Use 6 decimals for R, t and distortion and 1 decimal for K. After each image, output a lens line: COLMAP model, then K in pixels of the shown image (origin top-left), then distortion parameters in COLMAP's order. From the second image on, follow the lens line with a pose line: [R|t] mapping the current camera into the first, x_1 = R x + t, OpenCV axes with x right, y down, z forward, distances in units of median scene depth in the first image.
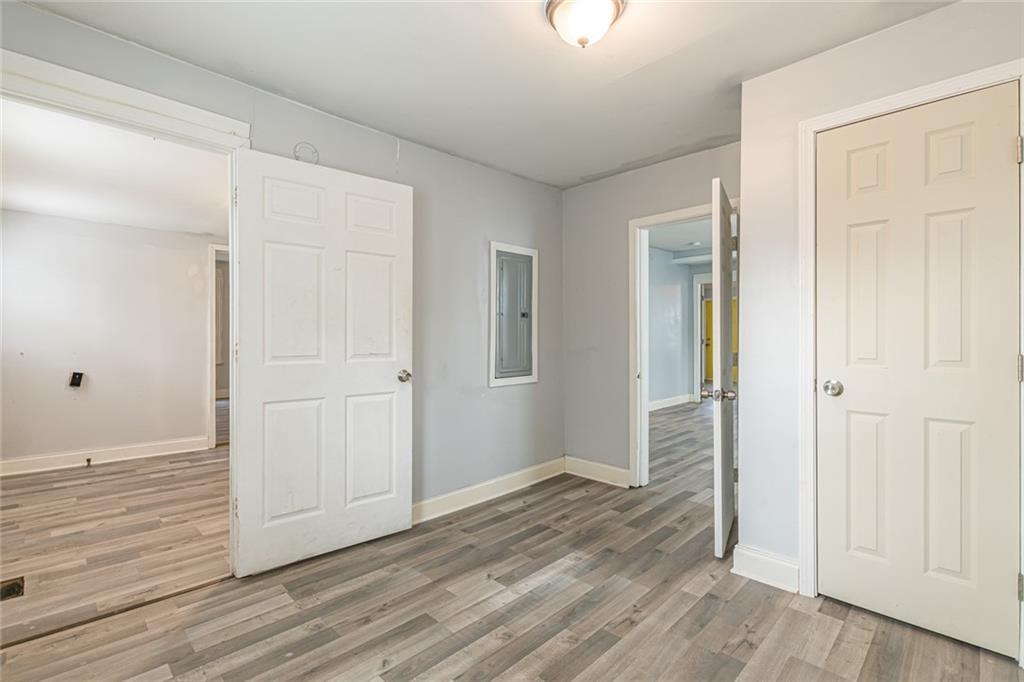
lens RADIAL K [[460.8, 0, 509.2], [0, 460.8, 341.9], [0, 0, 1]] dist [0.015866, -0.007803]
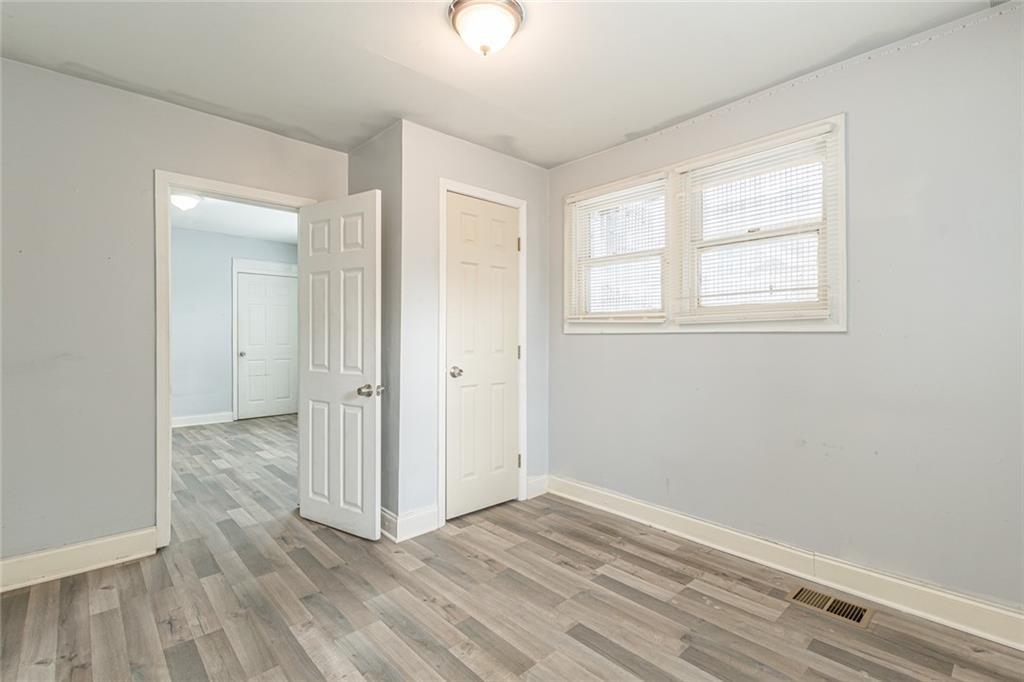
lens RADIAL K [[460.8, 0, 509.2], [0, 460.8, 341.9], [0, 0, 1]] dist [0.015866, -0.007803]
pose [[0.046551, -0.007424, 0.998888, -0.635045], [0.008776, 0.999937, 0.007023, -0.003533], [-0.998877, 0.008440, 0.046613, 0.660168]]
